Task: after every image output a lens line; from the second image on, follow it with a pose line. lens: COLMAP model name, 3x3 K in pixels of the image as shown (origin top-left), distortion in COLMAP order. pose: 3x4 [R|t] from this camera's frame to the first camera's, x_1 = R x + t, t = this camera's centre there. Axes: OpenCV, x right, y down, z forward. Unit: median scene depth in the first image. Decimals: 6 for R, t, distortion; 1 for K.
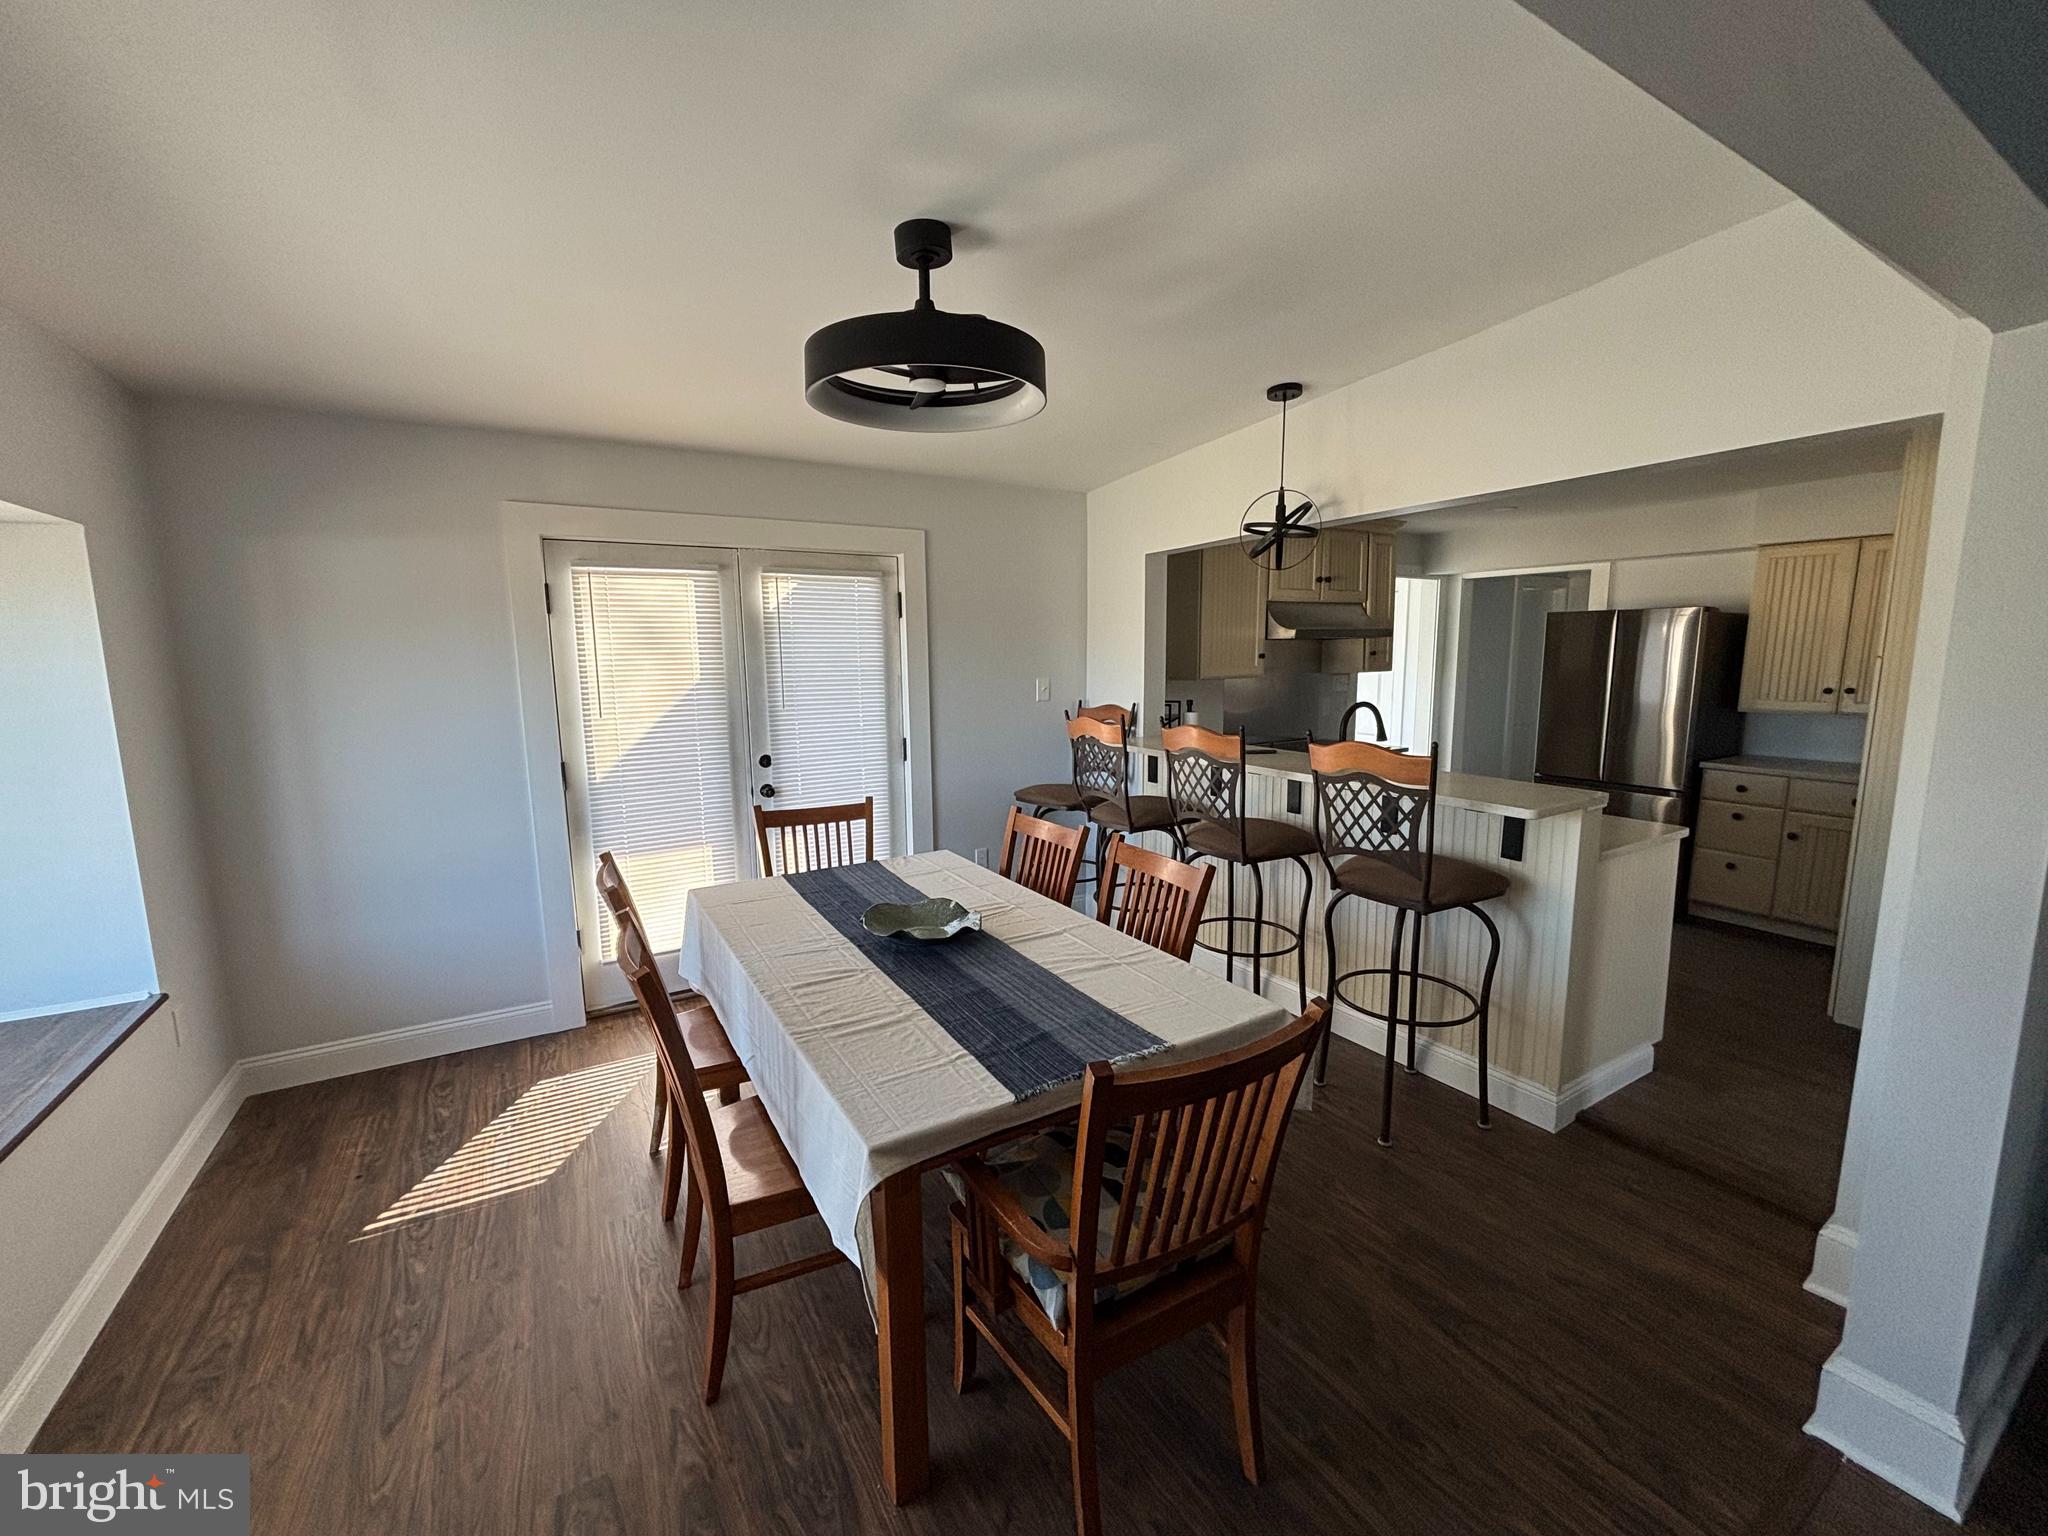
lens RADIAL K [[830.3, 0, 1022.5], [0, 830.3, 770.6], [0, 0, 1]] dist [0.000775, 0.001584]
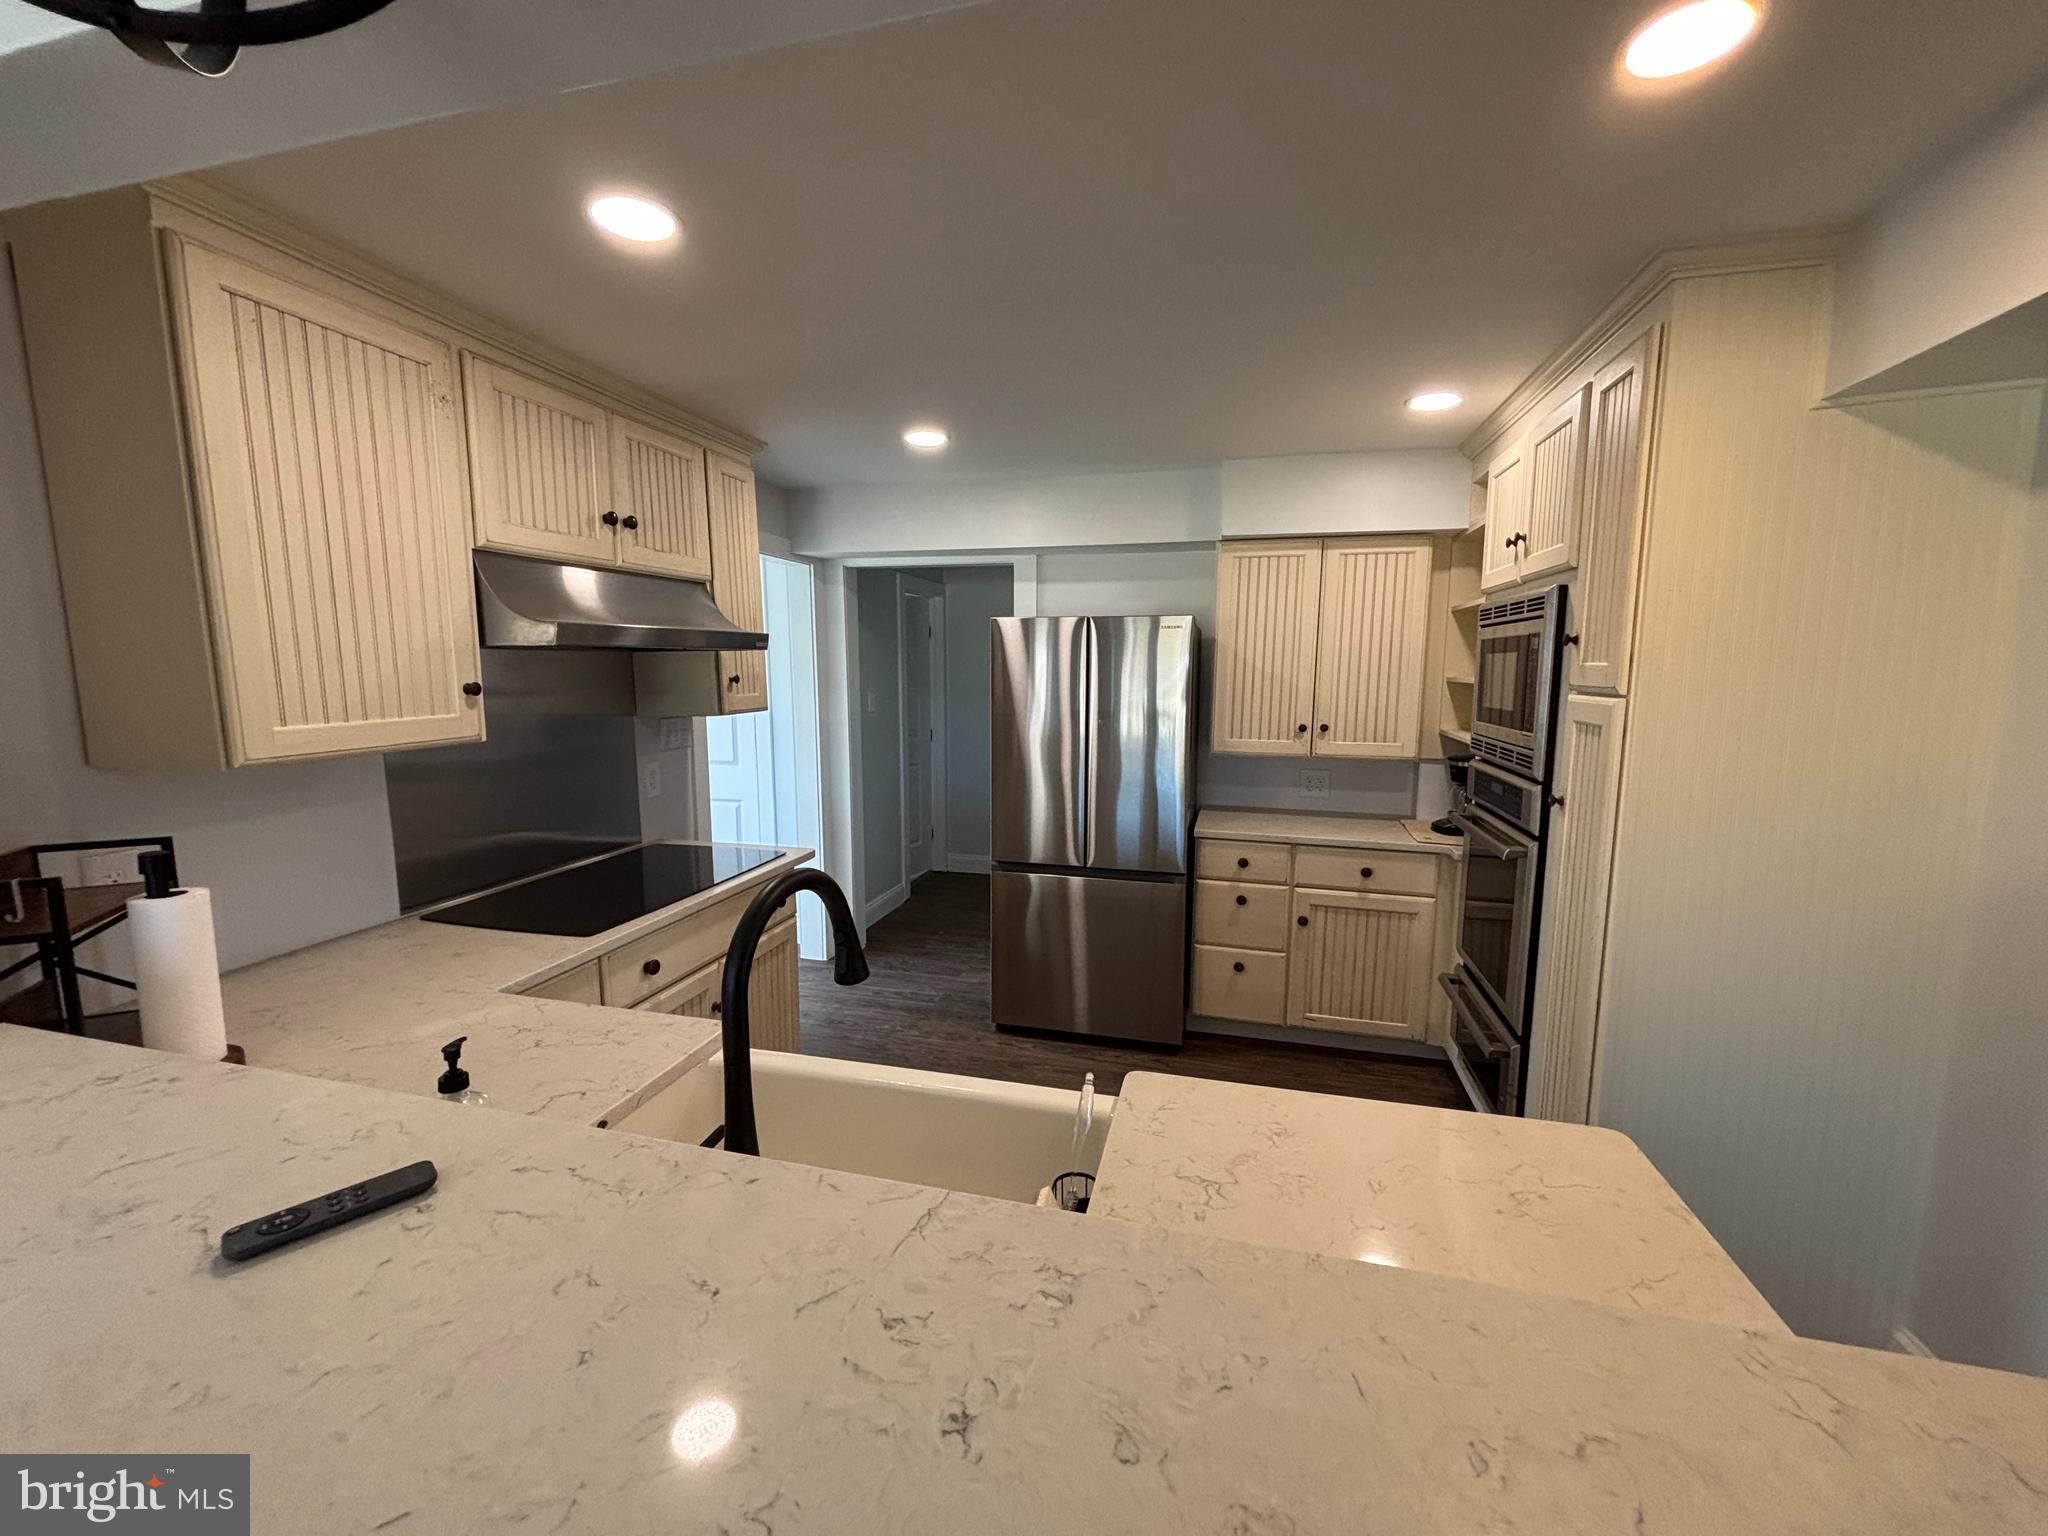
lens RADIAL K [[830.3, 0, 1032.8], [0, 830.3, 778.4], [0, 0, 1]] dist [0.000775, 0.001584]
pose [[0.707245, -0.086147, 0.701700, 0.207968], [0.096471, 0.995024, 0.024924, -0.085584], [-0.700355, 0.050066, 0.712037, 0.570255]]
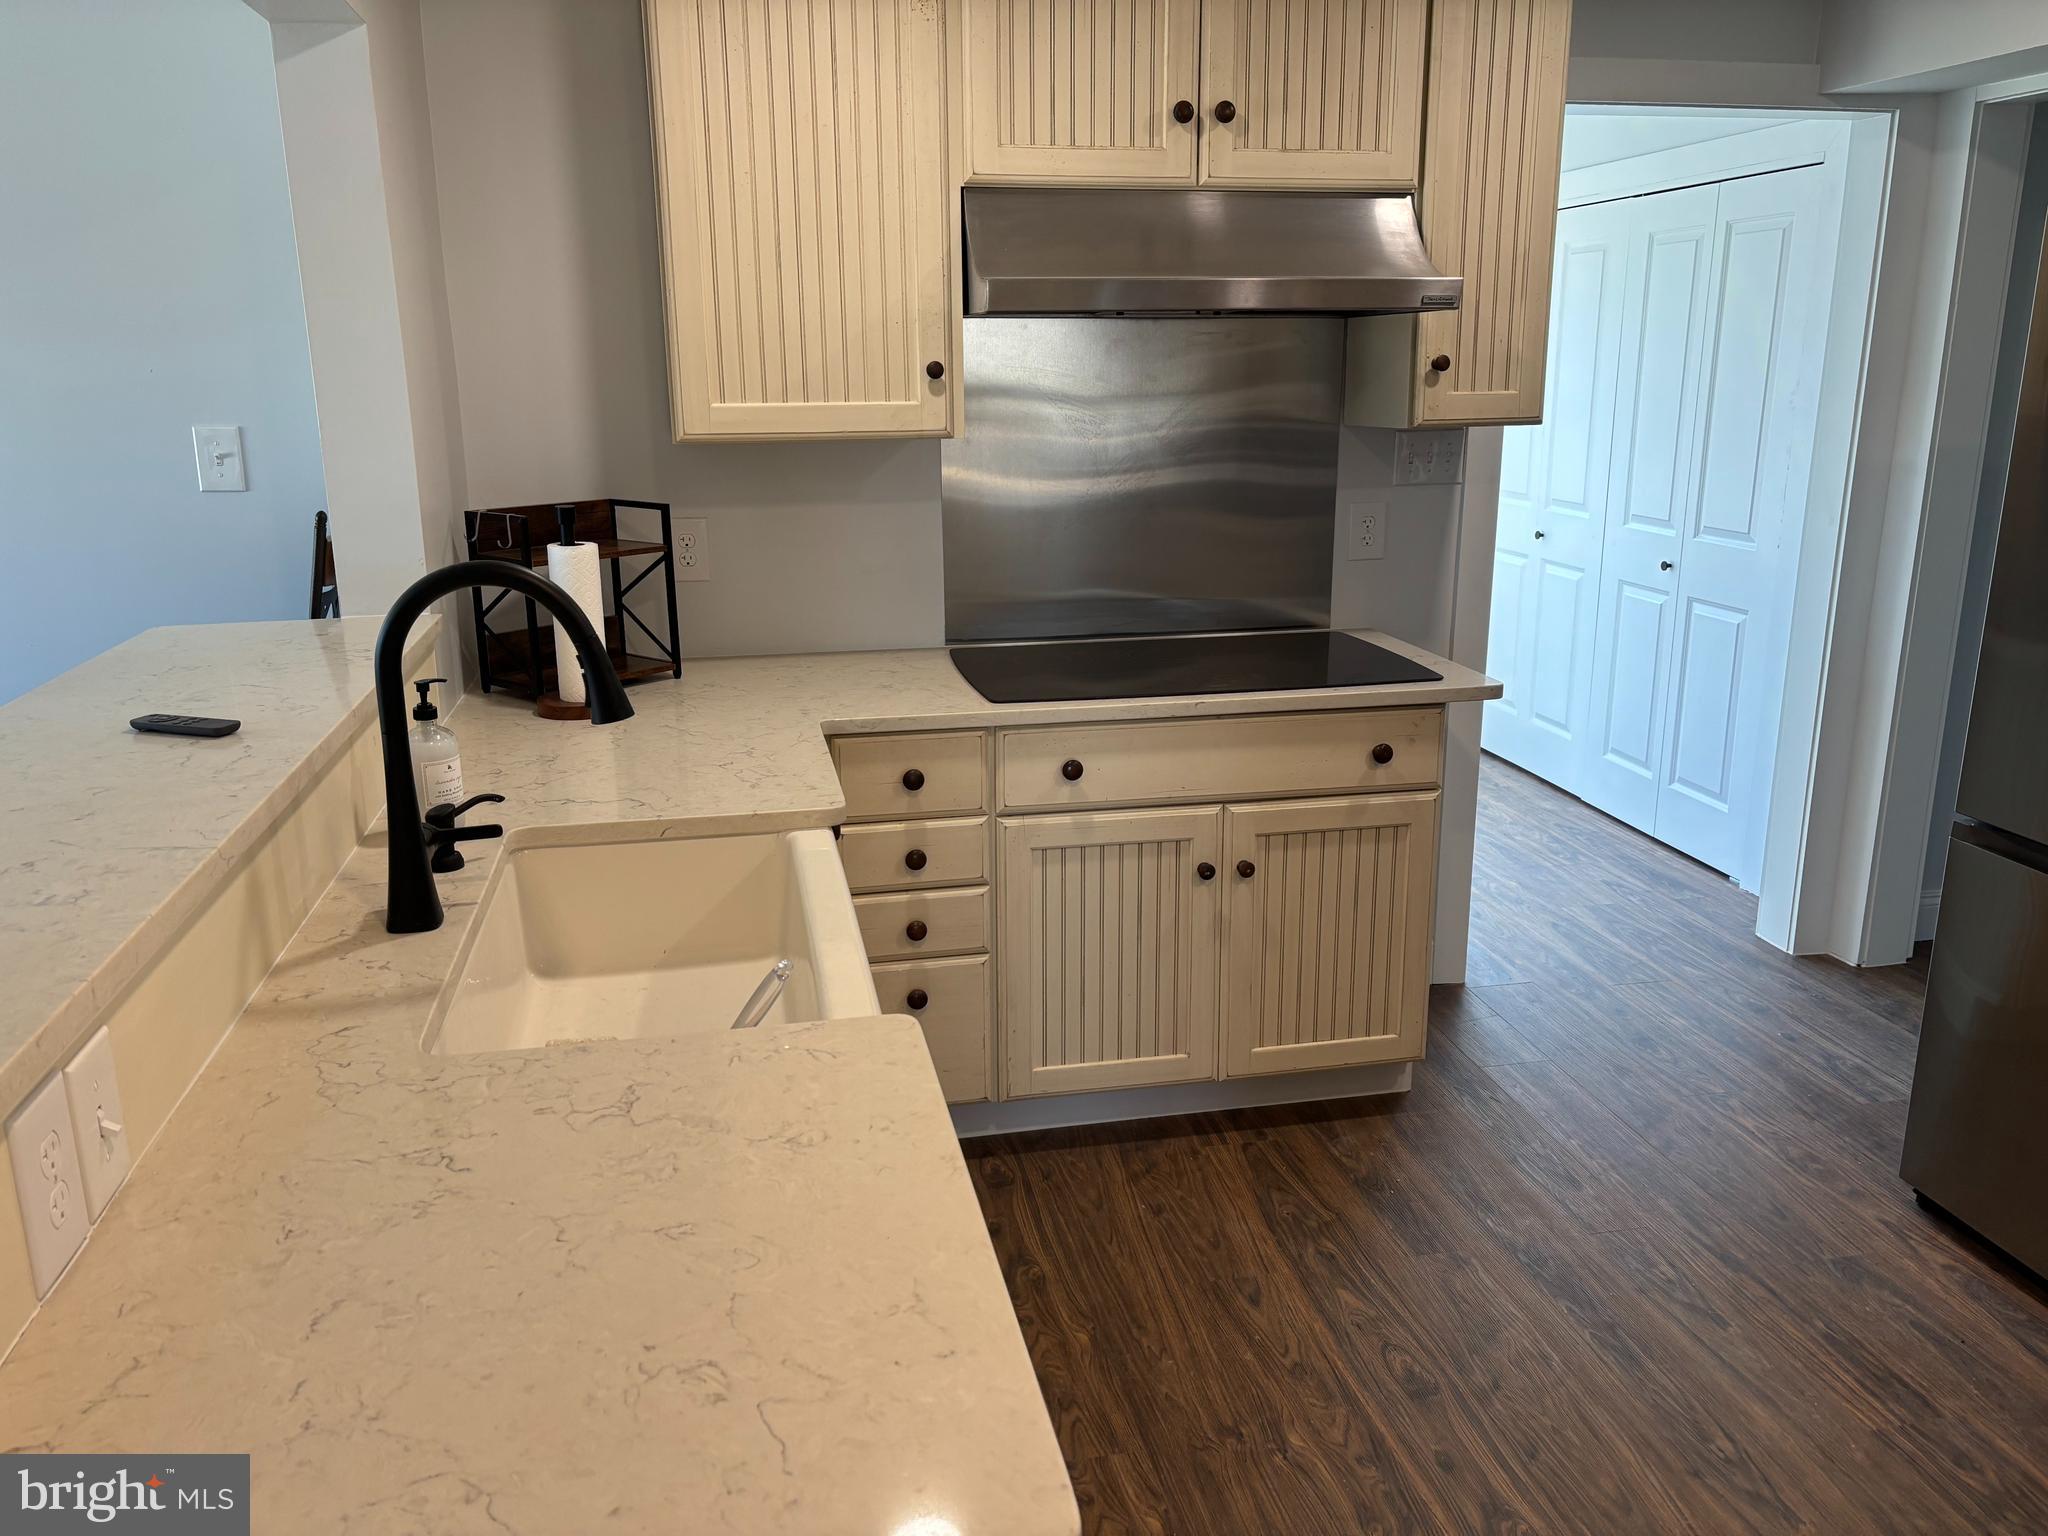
lens RADIAL K [[1558.8, 0, 1032.3], [0, 1558.8, 763.3], [0, 0, 1]] dist [0.040436, -0.033316]
pose [[0.940777, 0.088983, -0.327140, 0.560113], [-0.054409, 0.992061, 0.113375, -0.062400], [0.334631, -0.088861, 0.938150, 0.464542]]
